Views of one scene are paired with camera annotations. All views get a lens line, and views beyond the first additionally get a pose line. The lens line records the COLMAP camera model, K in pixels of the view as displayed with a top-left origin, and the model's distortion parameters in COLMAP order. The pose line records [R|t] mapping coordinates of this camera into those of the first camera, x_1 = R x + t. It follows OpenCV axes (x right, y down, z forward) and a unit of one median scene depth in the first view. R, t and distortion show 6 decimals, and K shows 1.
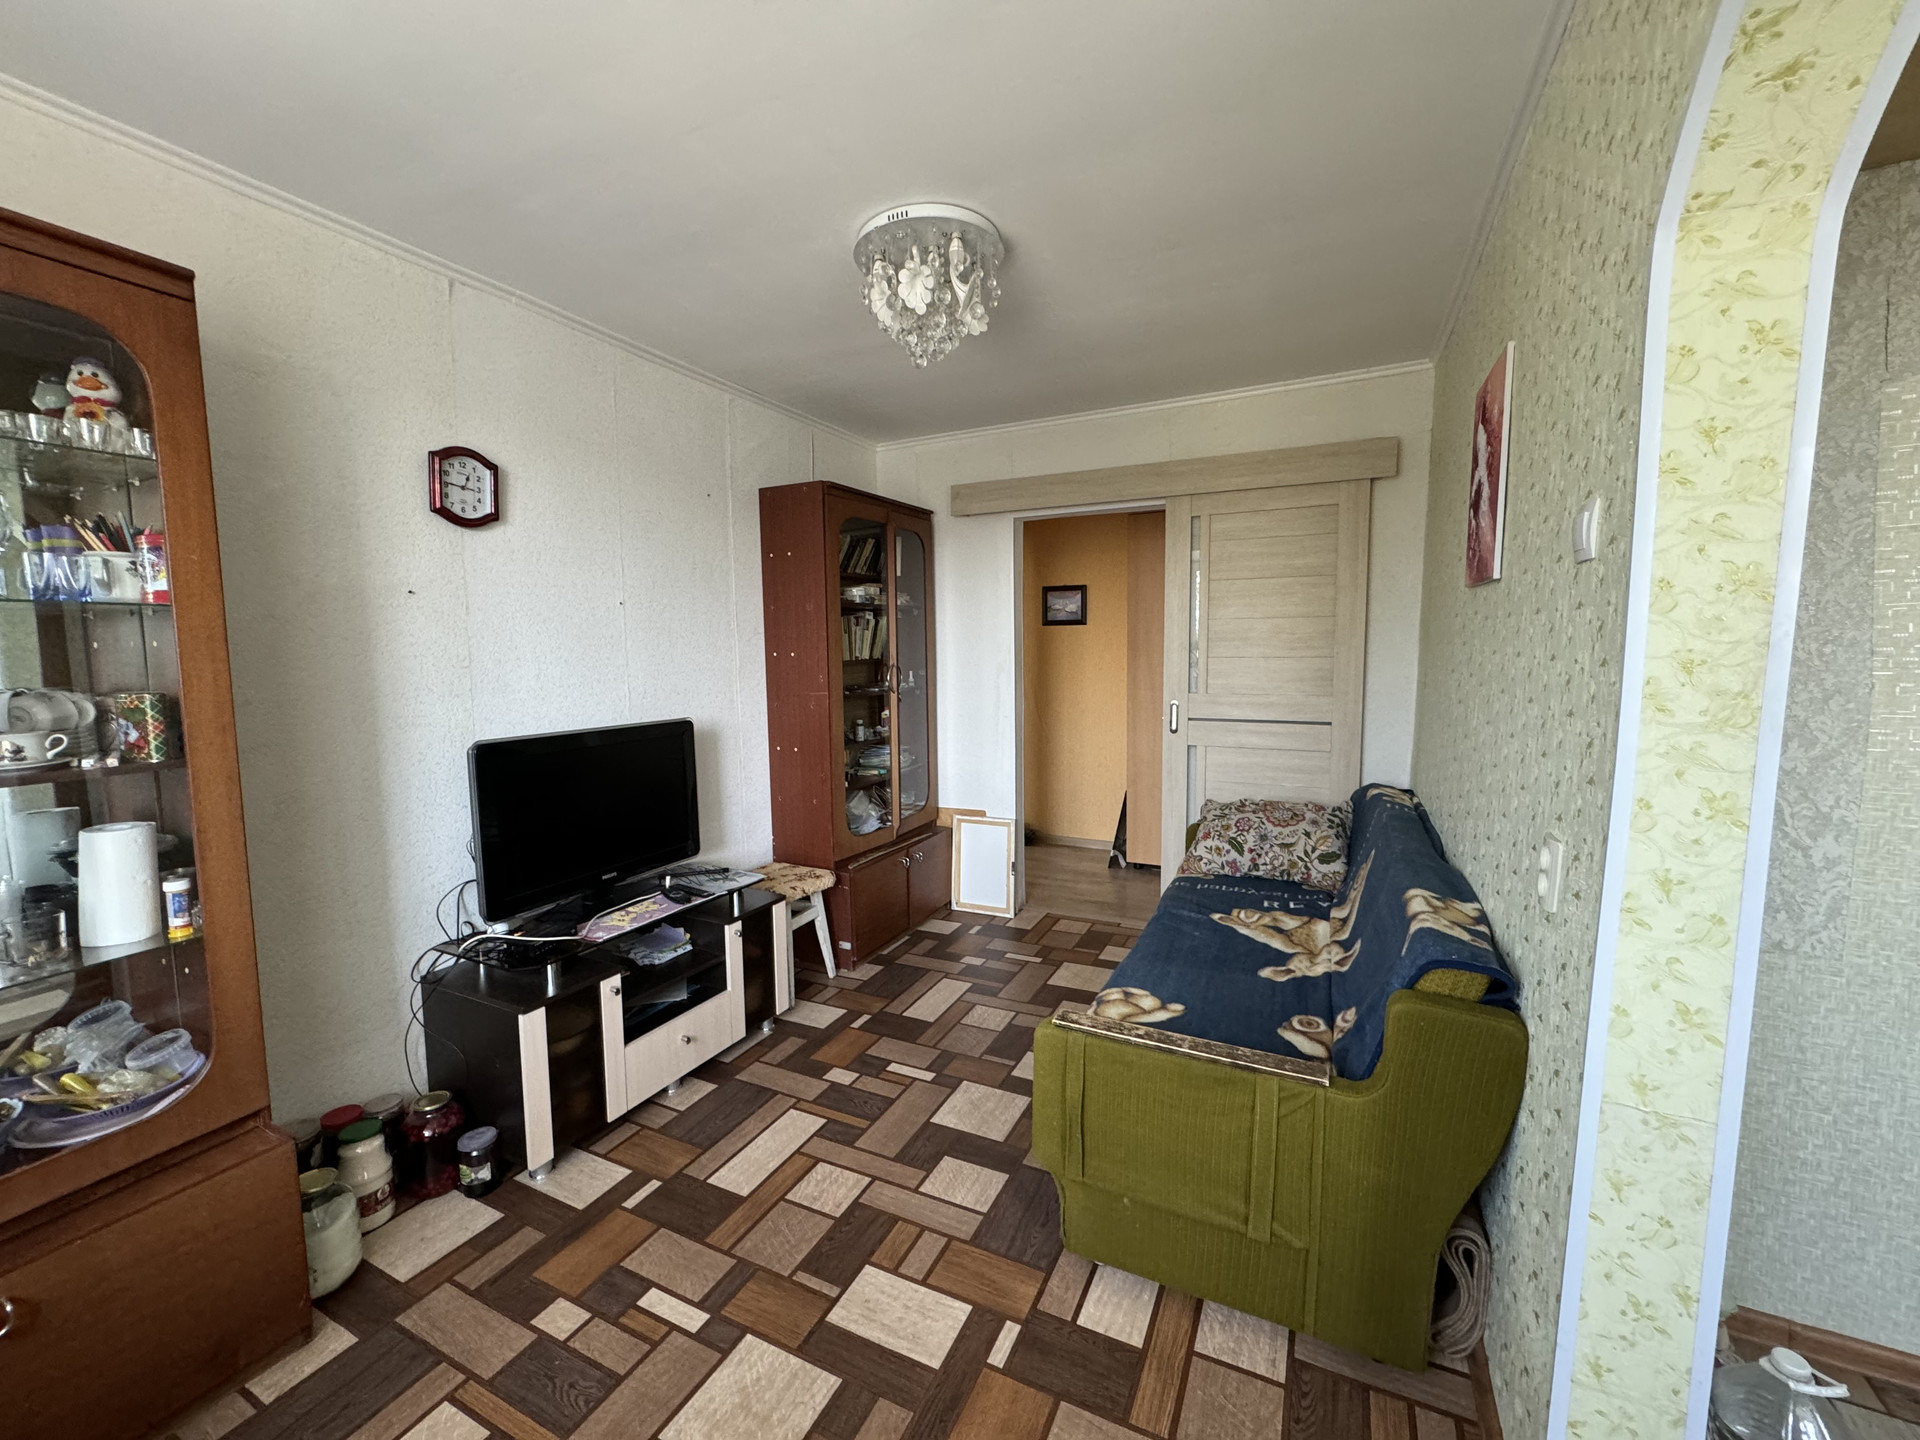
lens RADIAL K [[764.2, 0, 963.4], [0, 764.2, 717.9], [0, 0, 1]] dist [-0.002335, 0.000181]
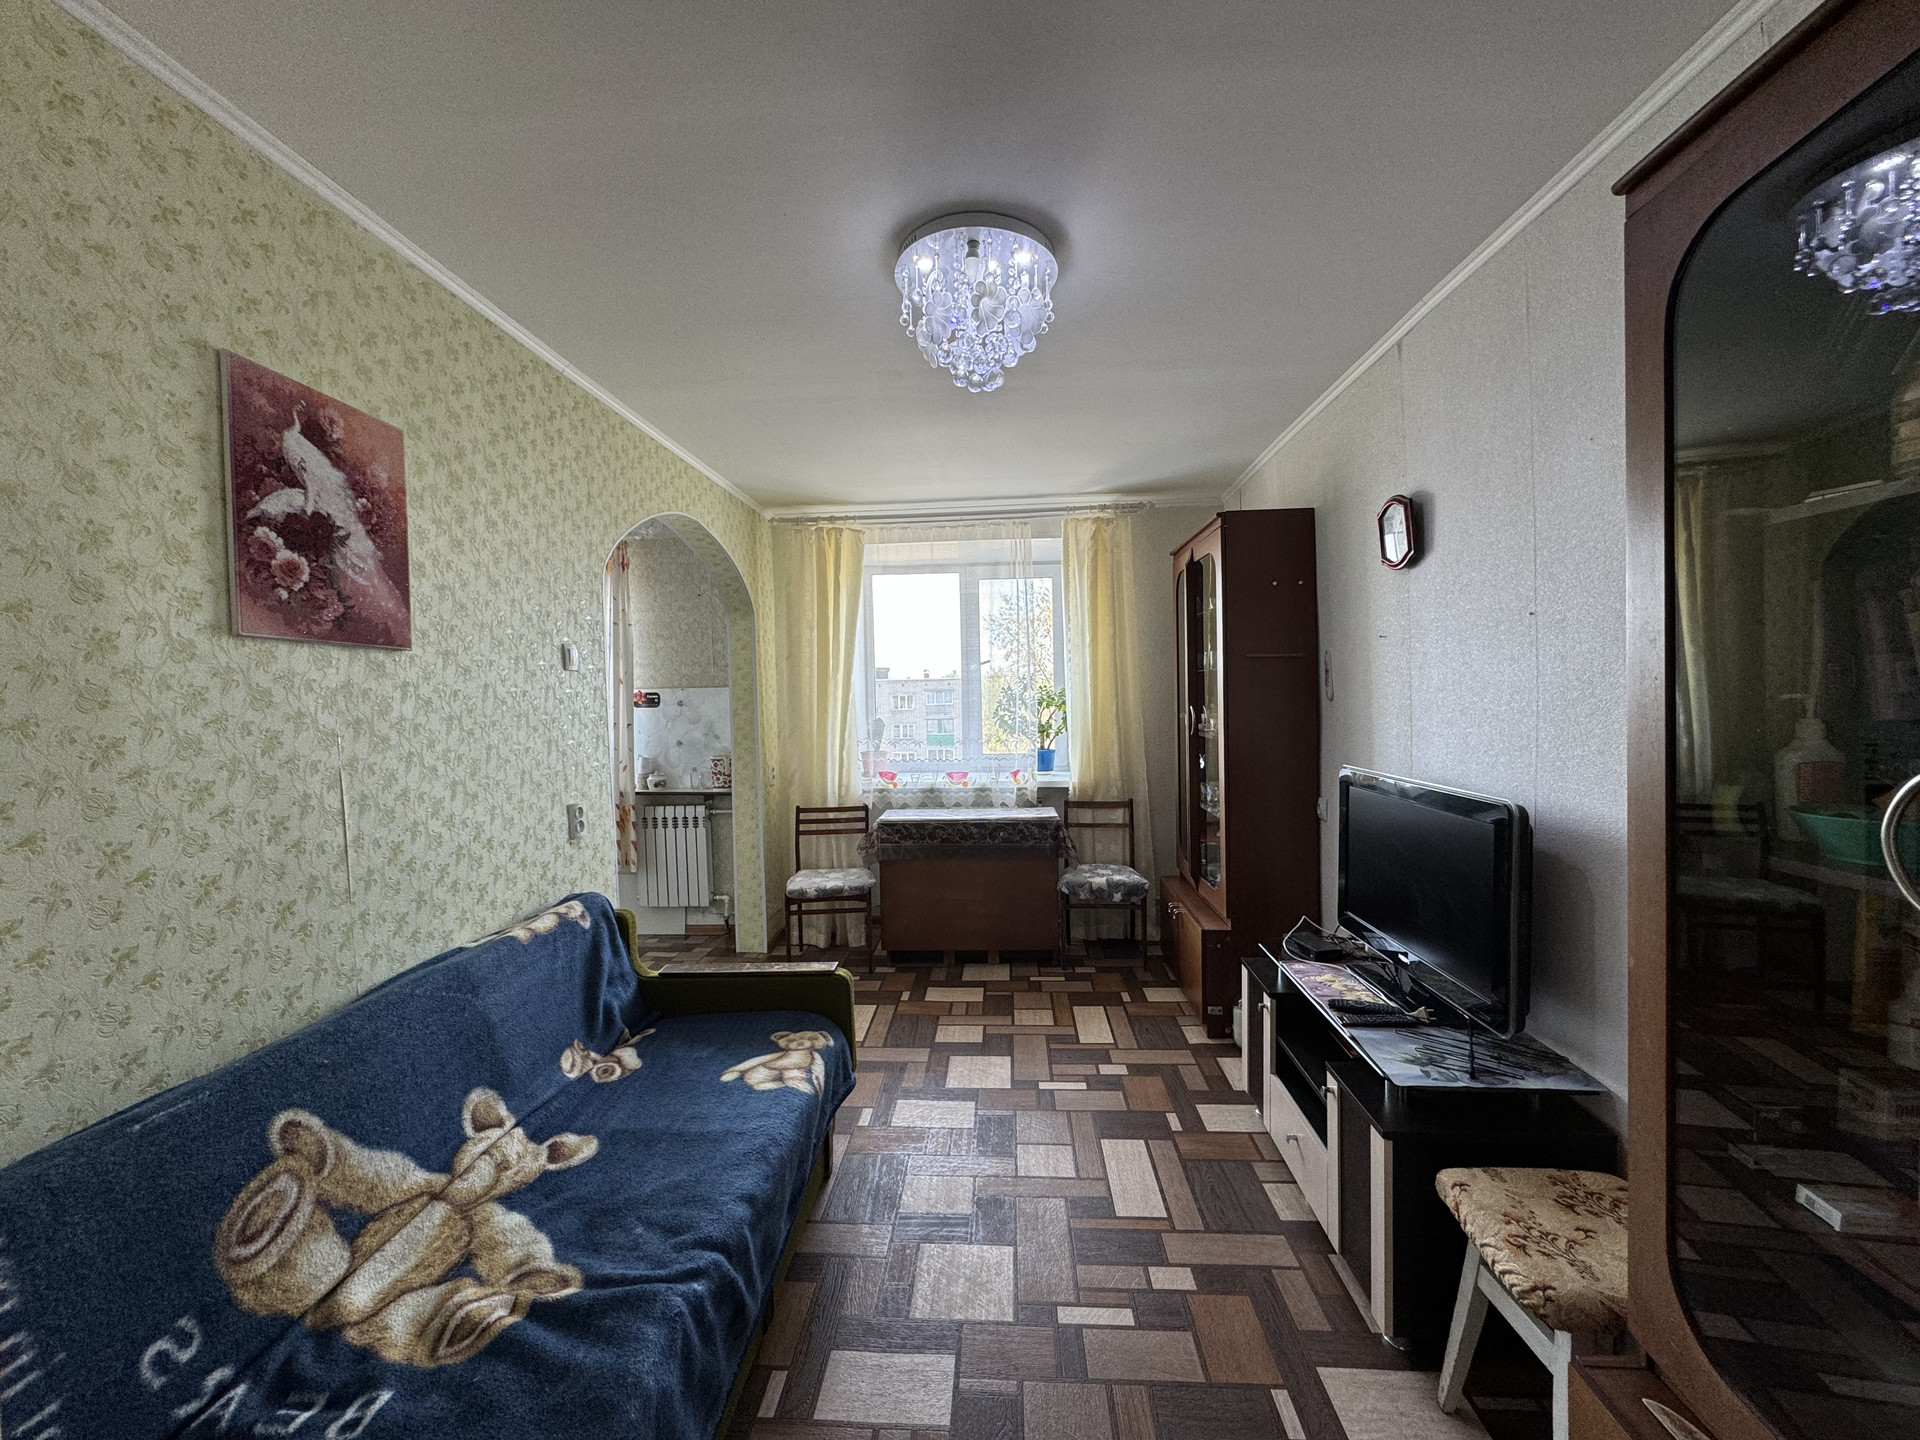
lens RADIAL K [[764.0, 0, 962.6], [0, 764.0, 717.6], [0, 0, 1]] dist [-0.001879, 0.000450]
pose [[-0.921665, 0.041437, -0.385767, 0.346880], [-0.003605, 0.993323, 0.115311, -0.175887], [0.387969, 0.107669, -0.915362, 1.874118]]
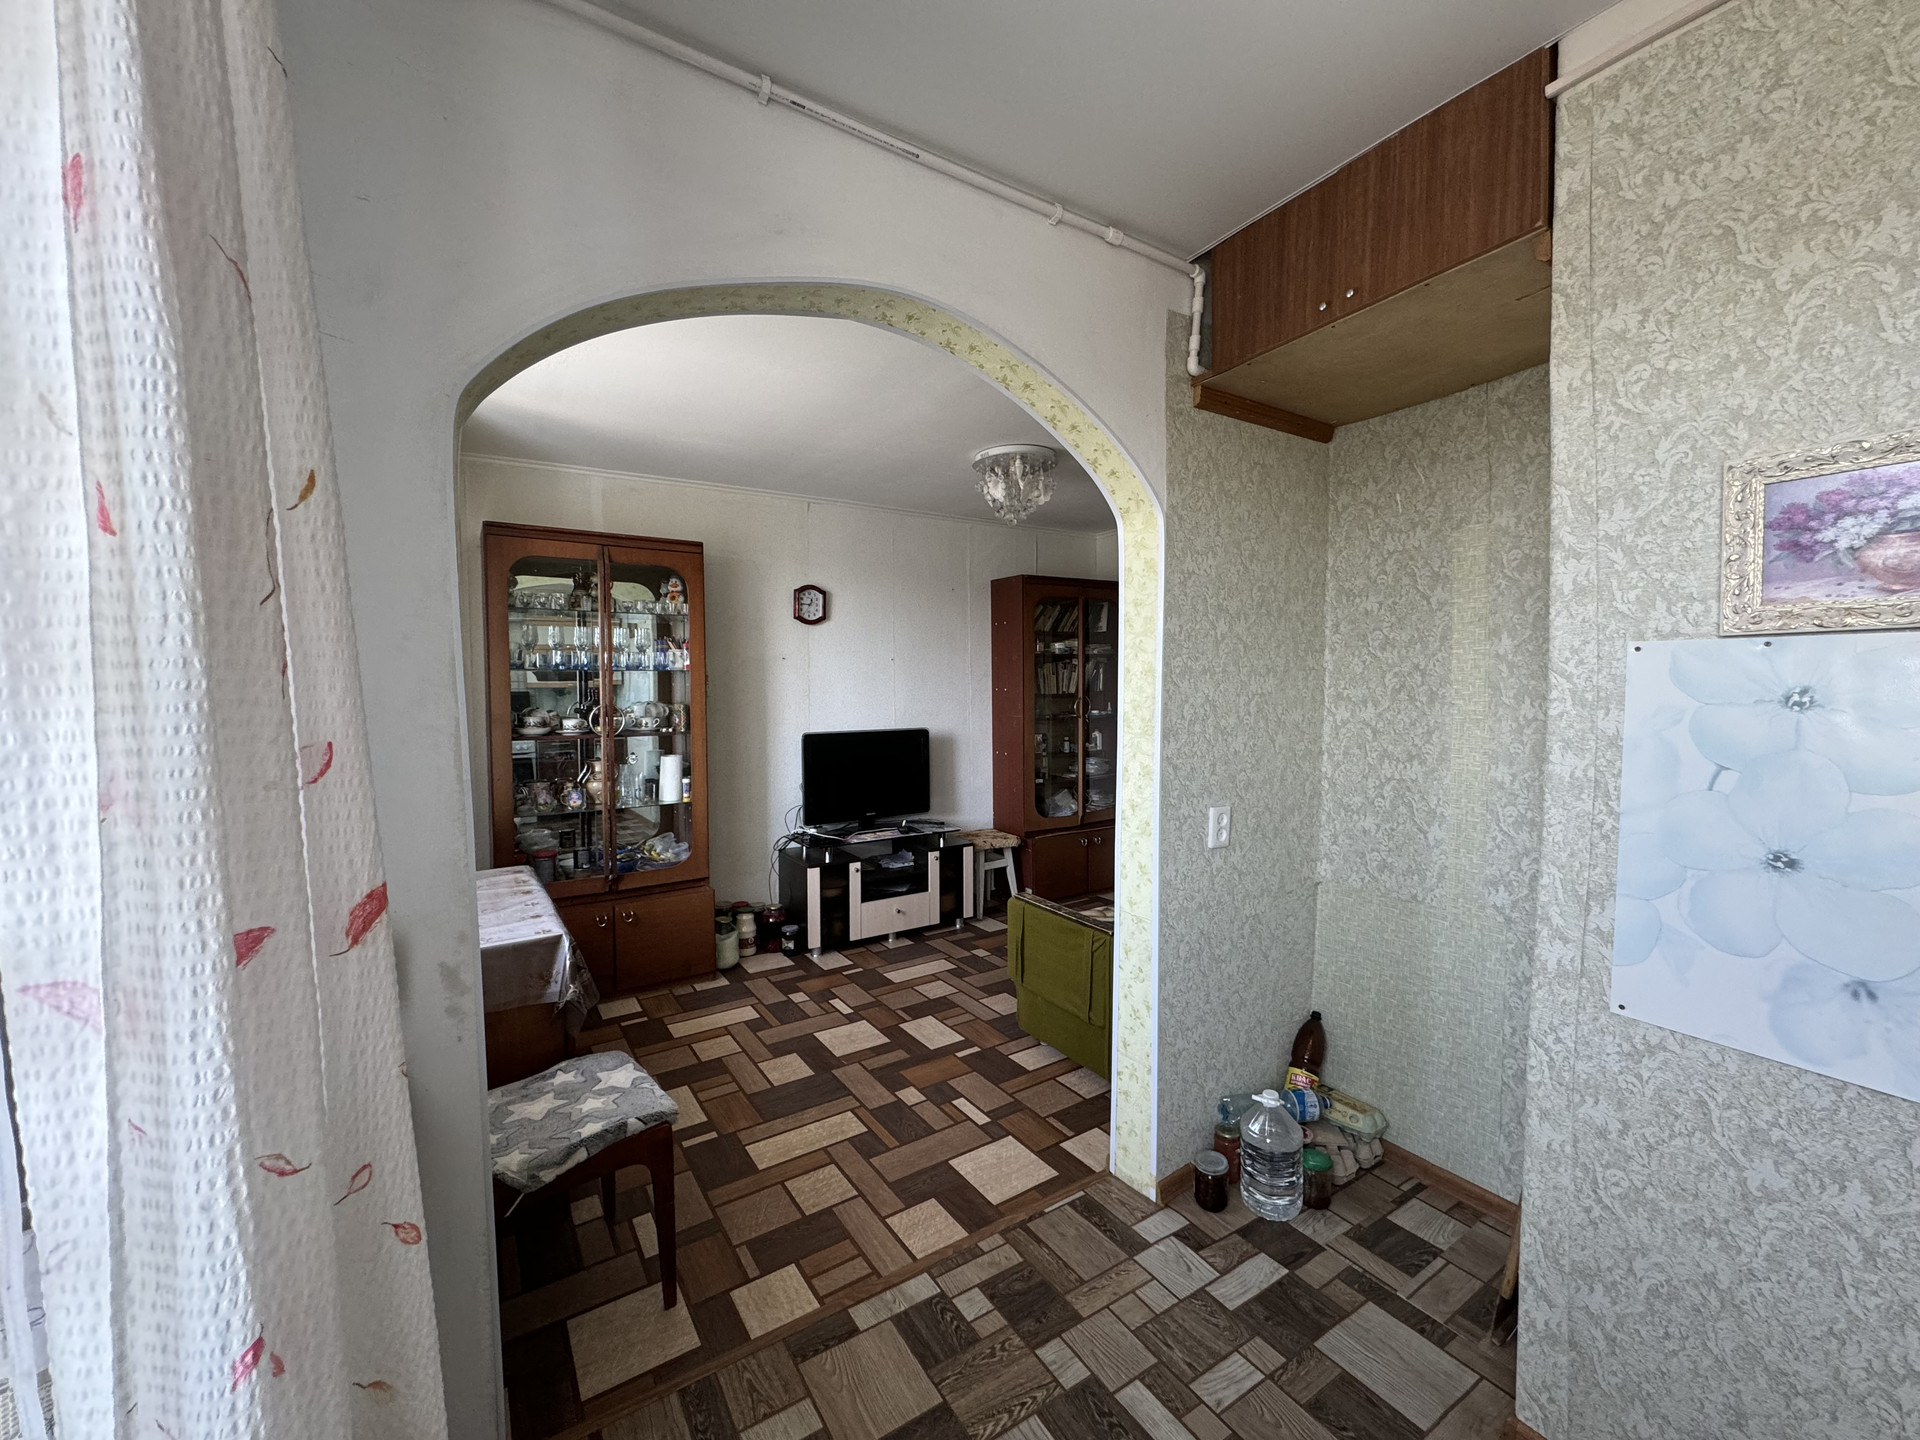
lens RADIAL K [[764.0, 0, 962.6], [0, 764.0, 717.6], [0, 0, 1]] dist [-0.001879, 0.000450]
pose [[0.864825, 0.031814, -0.501065, 0.731392], [-0.050390, 0.998451, -0.023579, 0.018051], [0.499539, 0.045640, 0.865088, -0.531318]]
